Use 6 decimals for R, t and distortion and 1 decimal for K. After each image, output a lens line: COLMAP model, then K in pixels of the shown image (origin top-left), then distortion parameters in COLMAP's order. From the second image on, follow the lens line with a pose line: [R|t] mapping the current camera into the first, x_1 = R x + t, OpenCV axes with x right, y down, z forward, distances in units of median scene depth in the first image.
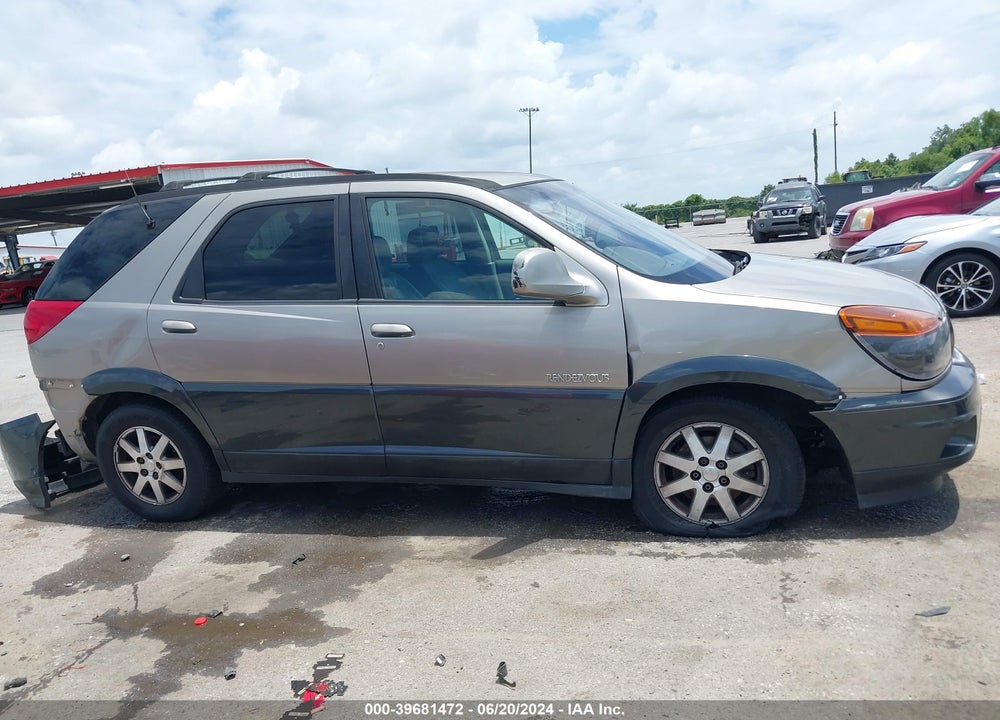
lens RADIAL K [[797.6, 0, 504.9], [0, 797.6, 356.1], [0, 0, 1]] dist [0.000350, -0.005139]
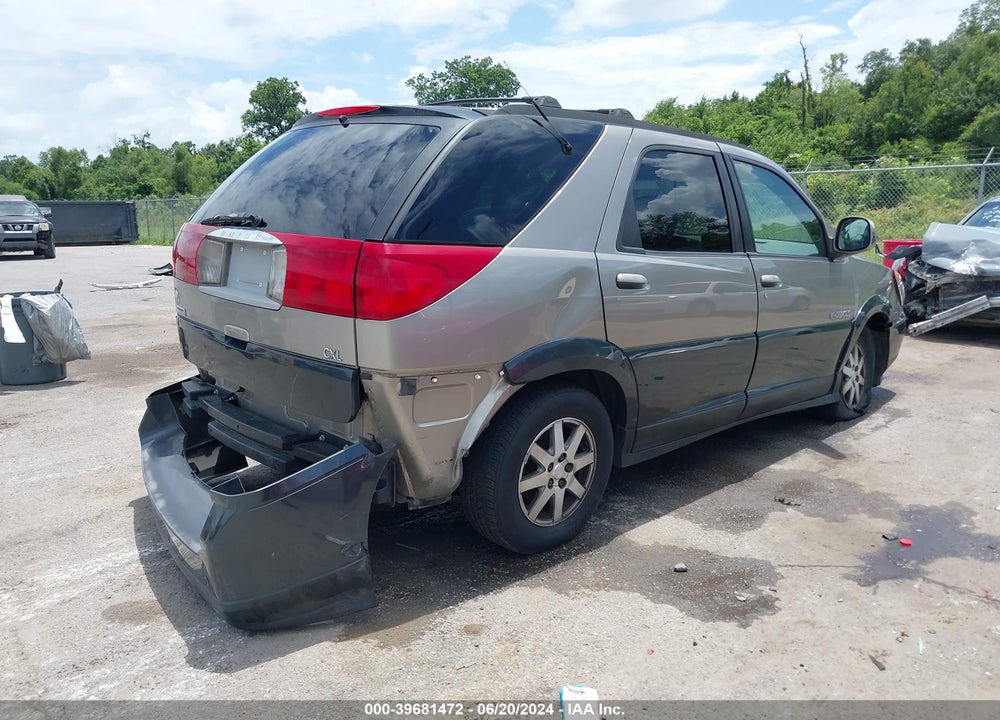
lens RADIAL K [[797.6, 0, 491.9], [0, 797.6, 334.8], [0, 0, 1]] dist [0.000350, -0.005139]
pose [[0.471335, -0.037709, 0.881148, -1.417160], [0.098923, 0.995041, -0.010332, 0.015234], [-0.876389, 0.092036, 0.472728, 0.870595]]
